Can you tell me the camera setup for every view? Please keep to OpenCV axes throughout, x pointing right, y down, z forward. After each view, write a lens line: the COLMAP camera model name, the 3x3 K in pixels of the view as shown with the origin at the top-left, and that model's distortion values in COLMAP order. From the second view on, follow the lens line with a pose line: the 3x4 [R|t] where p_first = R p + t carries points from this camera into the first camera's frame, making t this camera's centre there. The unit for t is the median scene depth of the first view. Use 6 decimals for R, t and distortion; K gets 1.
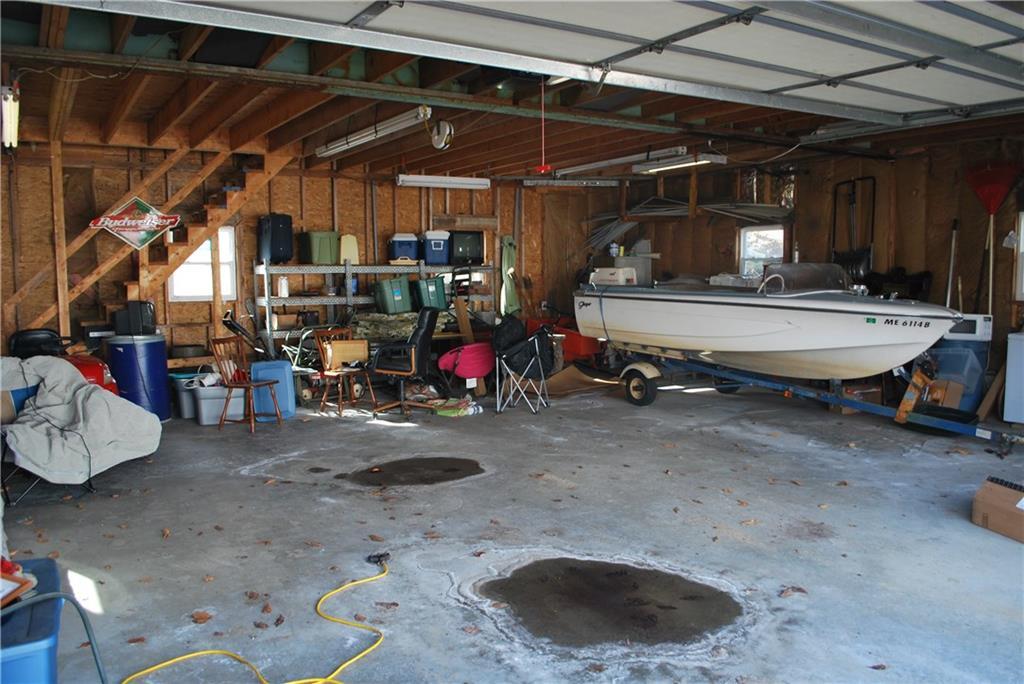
lens RADIAL K [[808.9, 0, 530.4], [0, 808.9, 347.1], [0, 0, 1]] dist [-0.081856, 0.006828]
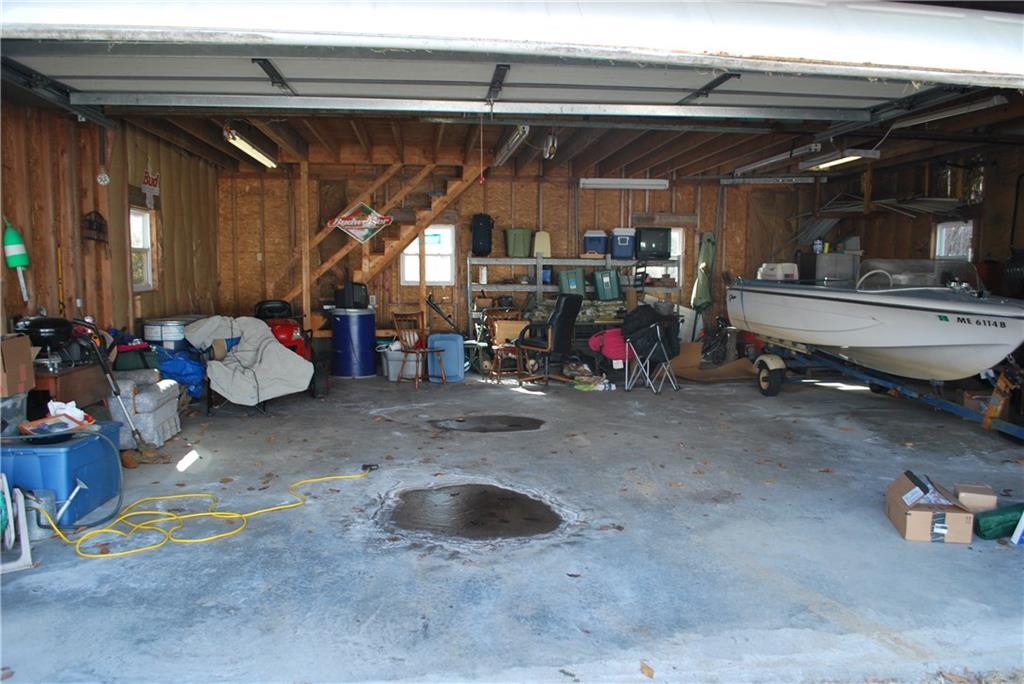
lens RADIAL K [[808.9, 0, 530.4], [0, 808.9, 347.1], [0, 0, 1]] dist [-0.081856, 0.006828]
pose [[0.900718, 0.054815, -0.430932, 0.347765], [-0.053364, 0.998455, 0.015465, 0.011782], [0.431115, 0.009067, 0.902252, -0.068388]]
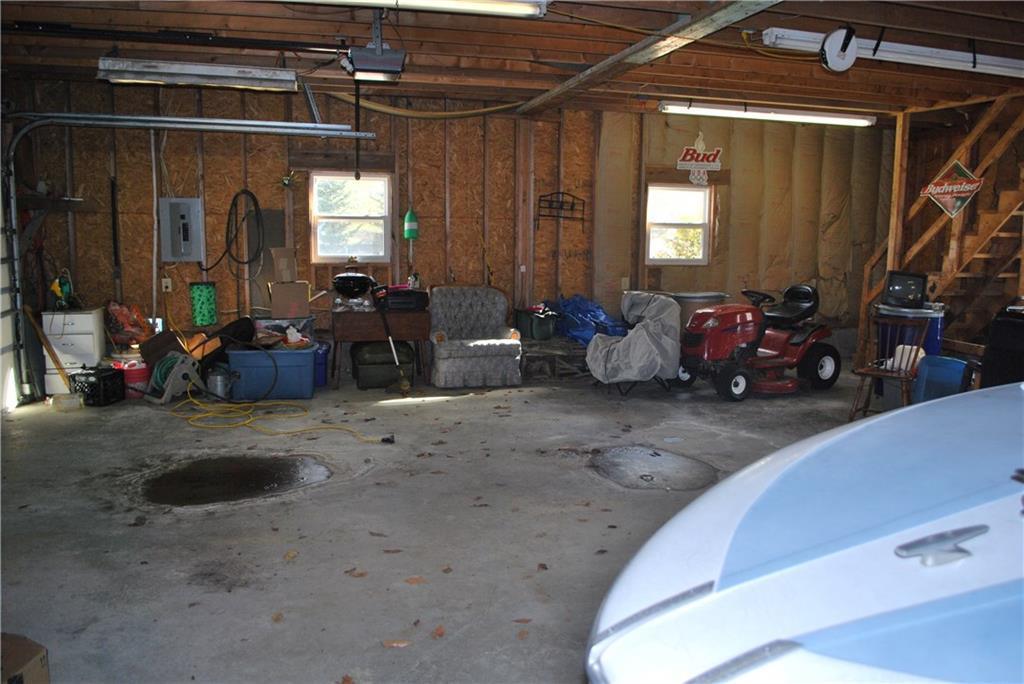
lens RADIAL K [[808.9, 0, 530.4], [0, 808.9, 347.1], [0, 0, 1]] dist [-0.081856, 0.006828]
pose [[-0.311124, 0.145747, -0.939127, 0.572316], [-0.103969, 0.977020, 0.186071, -0.102211], [0.944665, 0.155532, -0.288821, 0.878167]]
